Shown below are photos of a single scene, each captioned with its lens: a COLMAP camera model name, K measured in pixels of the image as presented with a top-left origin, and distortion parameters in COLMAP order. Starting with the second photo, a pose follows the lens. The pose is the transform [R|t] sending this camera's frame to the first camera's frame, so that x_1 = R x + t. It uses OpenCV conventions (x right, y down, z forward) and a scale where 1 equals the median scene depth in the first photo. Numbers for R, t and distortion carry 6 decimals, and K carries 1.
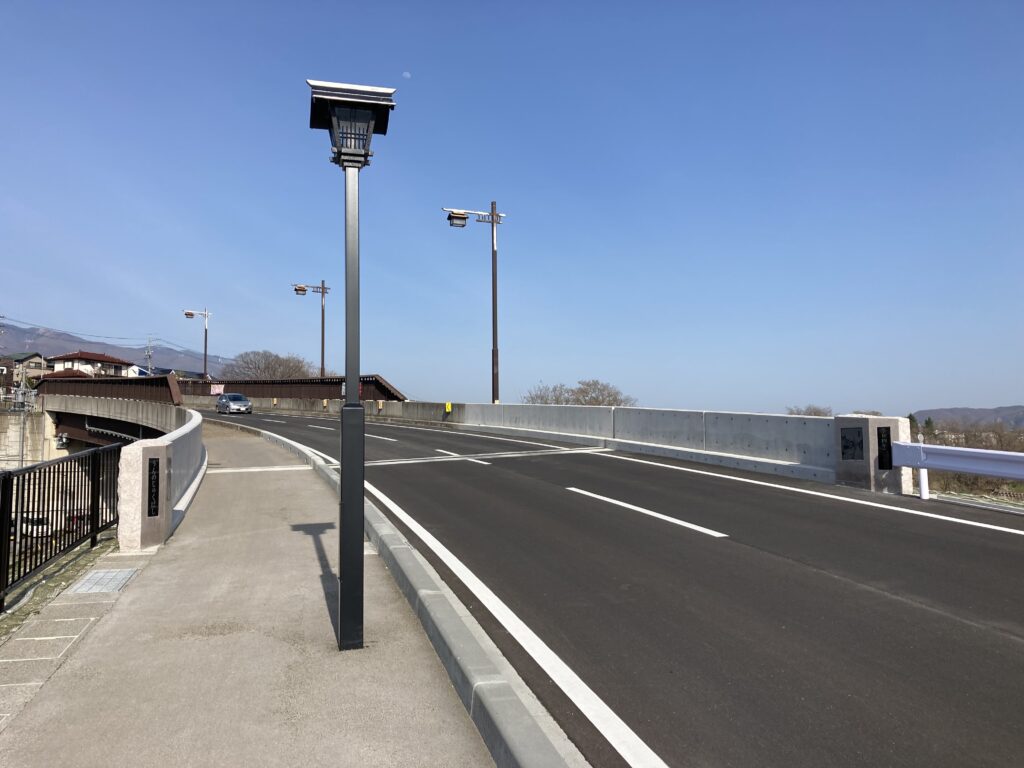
lens RADIAL K [[827.1, 0, 512.0], [0, 827.1, 384.0], [0, 0, 1]] dist [0.065399, -0.005464]
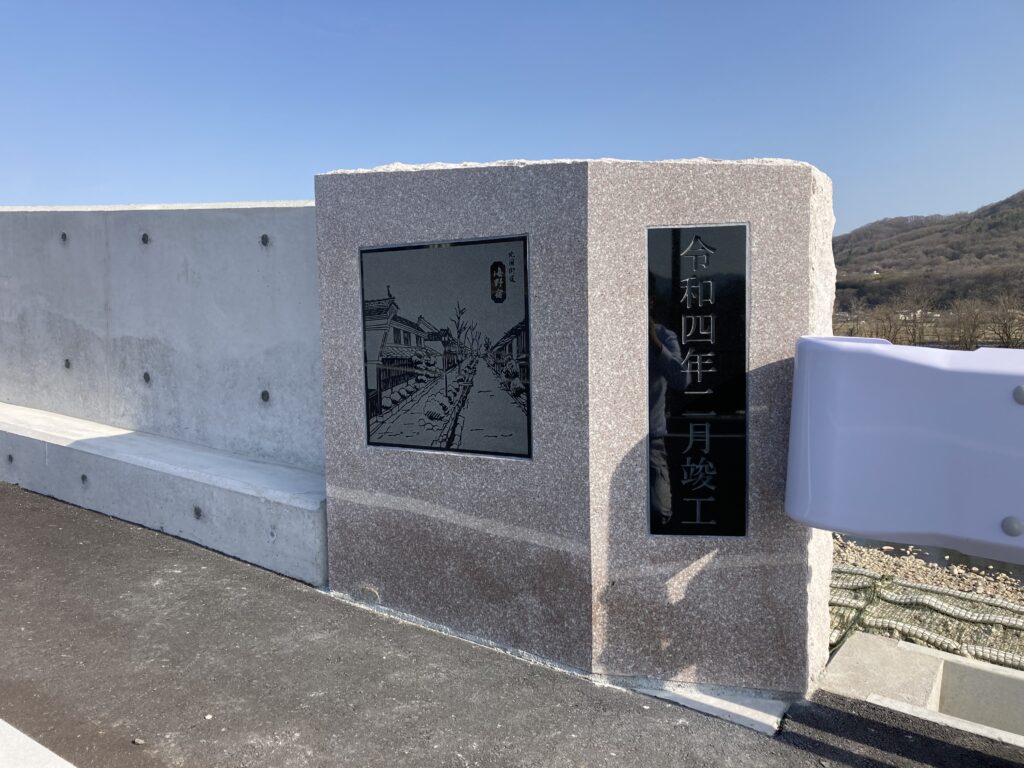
lens RADIAL K [[827.1, 0, 512.0], [0, 827.1, 384.0], [0, 0, 1]] dist [0.065399, -0.005464]
pose [[0.758978, -0.060400, 0.648309, 0.328566], [-0.045866, 0.988255, 0.145766, 0.057027], [-0.649499, -0.140369, 0.747294, 0.906374]]
